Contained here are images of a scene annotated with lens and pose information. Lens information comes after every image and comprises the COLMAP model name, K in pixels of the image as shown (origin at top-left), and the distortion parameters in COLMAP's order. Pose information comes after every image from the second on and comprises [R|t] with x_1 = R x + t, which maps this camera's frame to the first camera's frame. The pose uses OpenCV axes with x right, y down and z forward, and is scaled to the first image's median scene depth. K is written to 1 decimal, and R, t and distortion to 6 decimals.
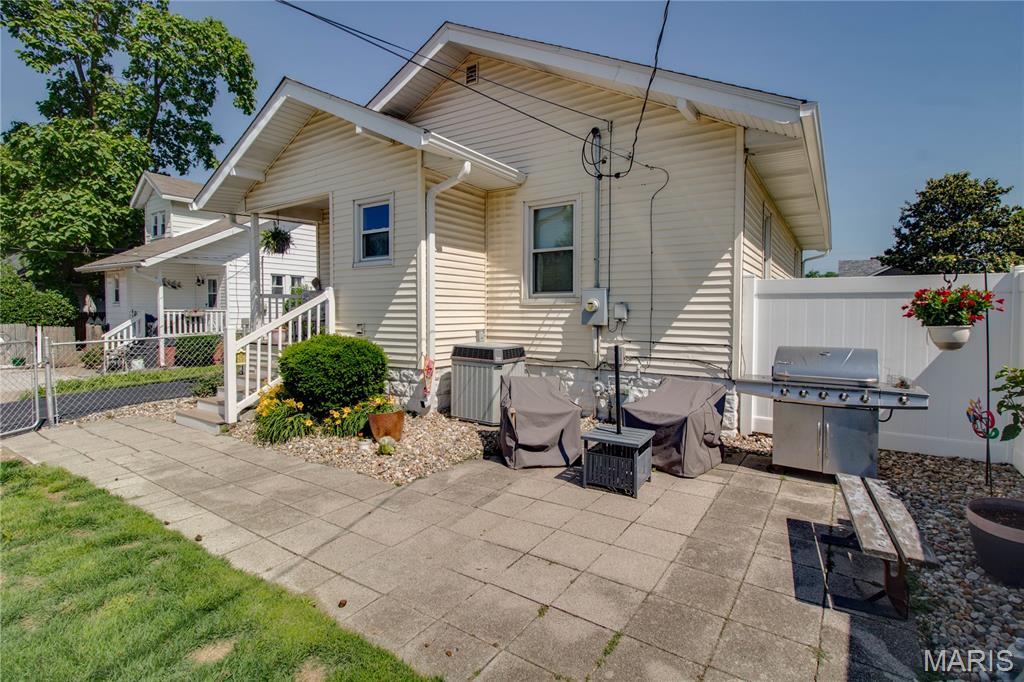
lens RADIAL K [[483.3, 0, 514.9], [0, 483.3, 327.8], [0, 0, 1]] dist [0.001045, -0.012590]
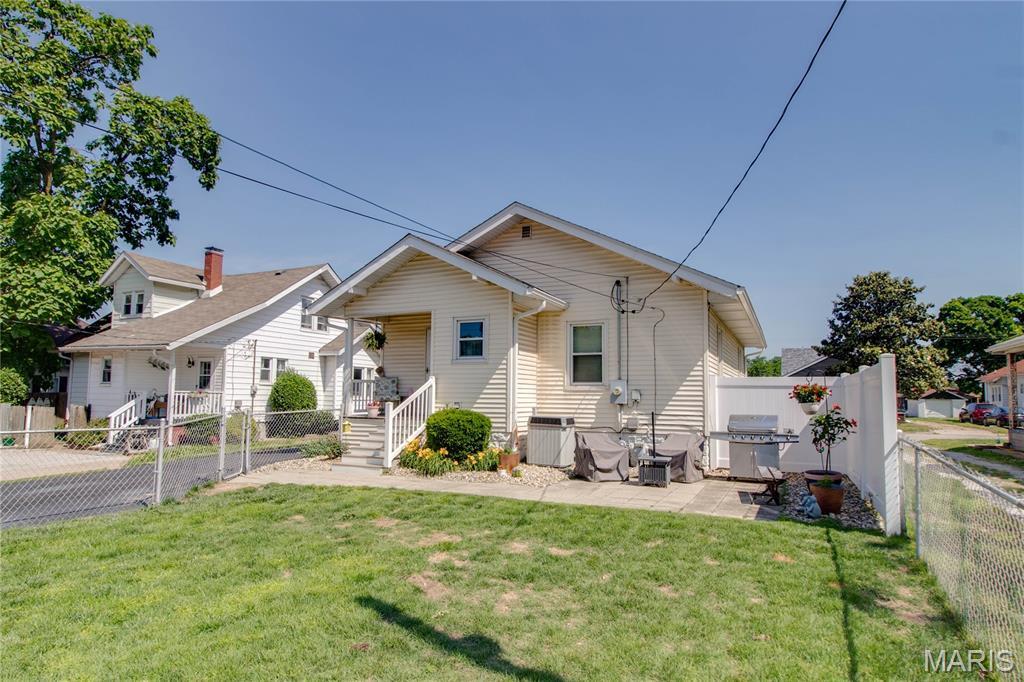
lens RADIAL K [[587.5, 0, 504.7], [0, 587.5, 354.9], [0, 0, 1]] dist [0.000162, -0.001010]
pose [[0.990067, 0.018687, 0.139350, -0.440718], [-0.003749, 0.994284, -0.106704, 0.039011], [-0.140548, 0.105121, 0.984477, -0.784576]]
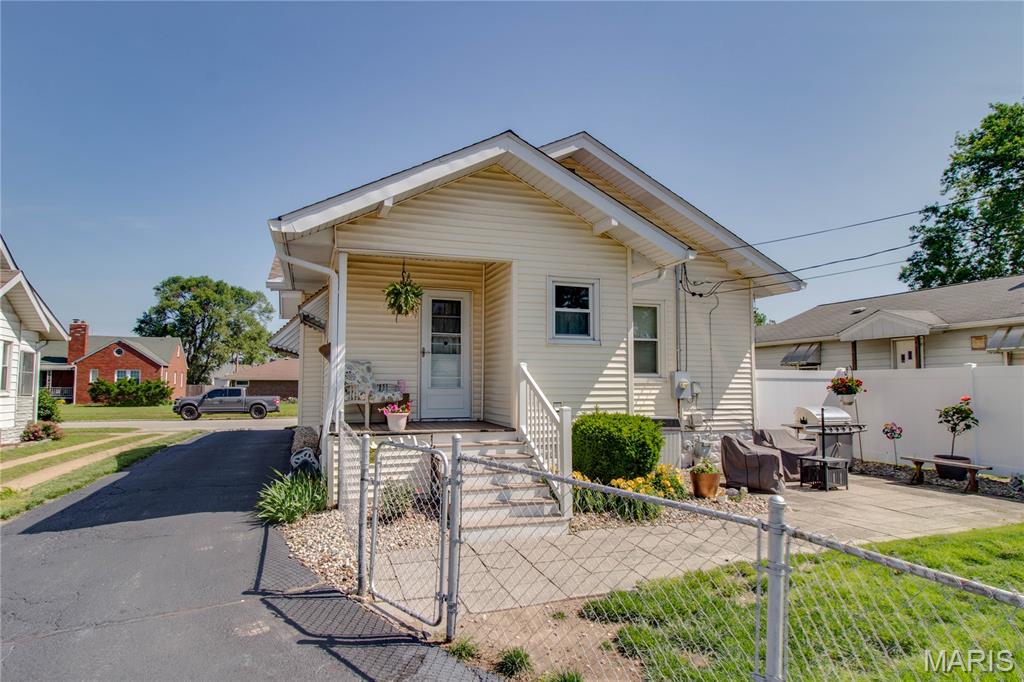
lens RADIAL K [[559.7, 0, 496.8], [0, 559.7, 351.4], [0, 0, 1]] dist [-0.004771, -0.001948]
pose [[0.616375, 0.048137, 0.785980, -1.325020], [0.027117, 0.996240, -0.082279, -0.021099], [-0.786986, 0.072028, 0.612752, 0.411297]]
